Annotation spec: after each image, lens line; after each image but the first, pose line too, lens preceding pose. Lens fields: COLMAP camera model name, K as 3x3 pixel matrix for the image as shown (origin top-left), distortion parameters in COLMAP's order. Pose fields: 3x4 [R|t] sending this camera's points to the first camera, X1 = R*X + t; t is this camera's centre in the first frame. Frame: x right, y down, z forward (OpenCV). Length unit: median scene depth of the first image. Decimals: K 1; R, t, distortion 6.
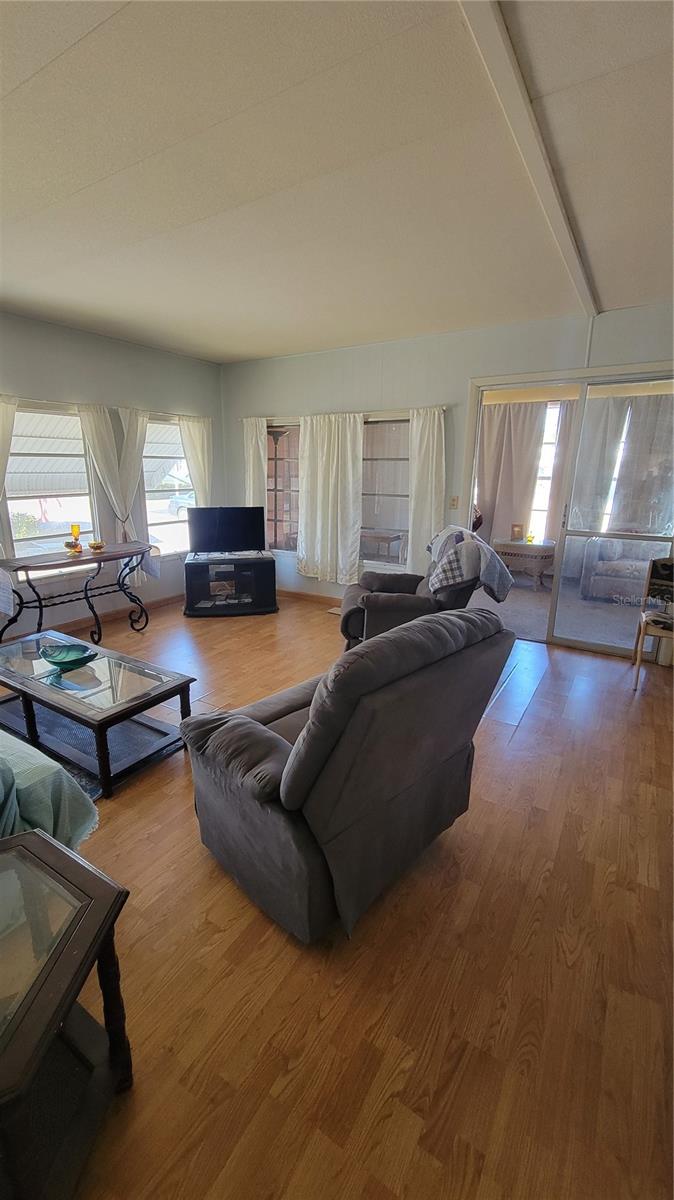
lens RADIAL K [[493.0, 0, 328.6], [0, 493.0, 600.9], [0, 0, 1]] dist [-0.001726, -0.000958]
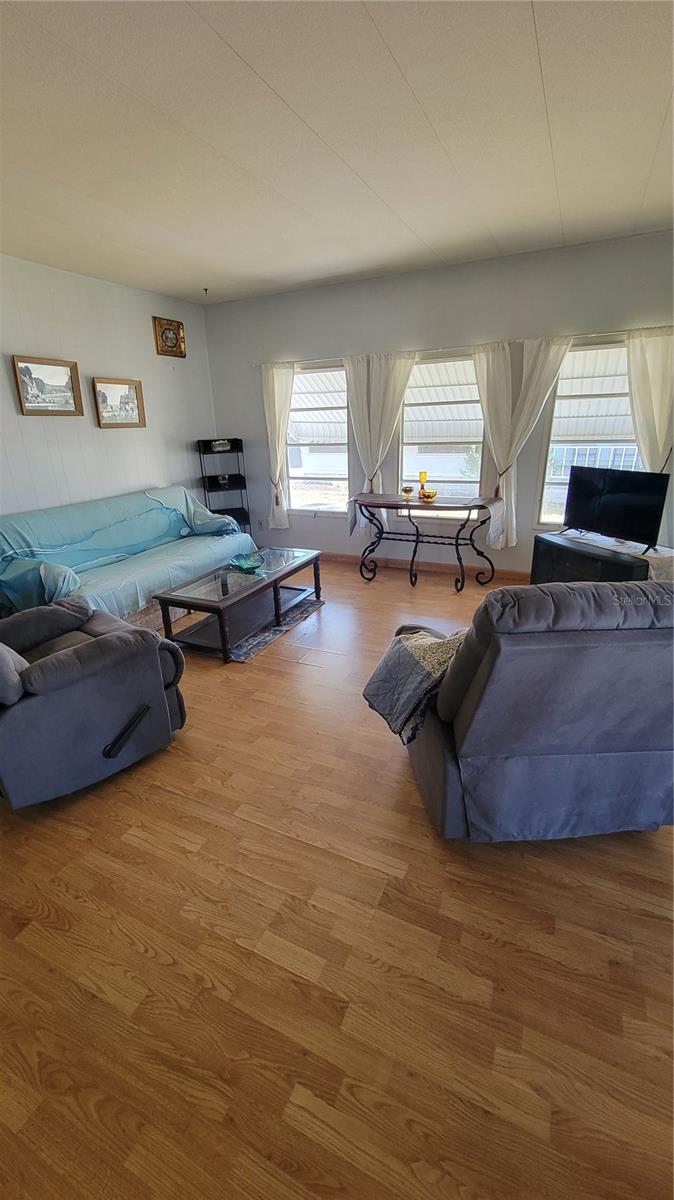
lens RADIAL K [[493.0, 0, 328.6], [0, 493.0, 600.9], [0, 0, 1]] dist [-0.001726, -0.000958]
pose [[0.114928, 0.337903, -0.934138, 0.473504], [-0.227880, 0.924259, 0.306293, -0.152456], [0.966883, 0.177670, 0.183225, 0.575486]]
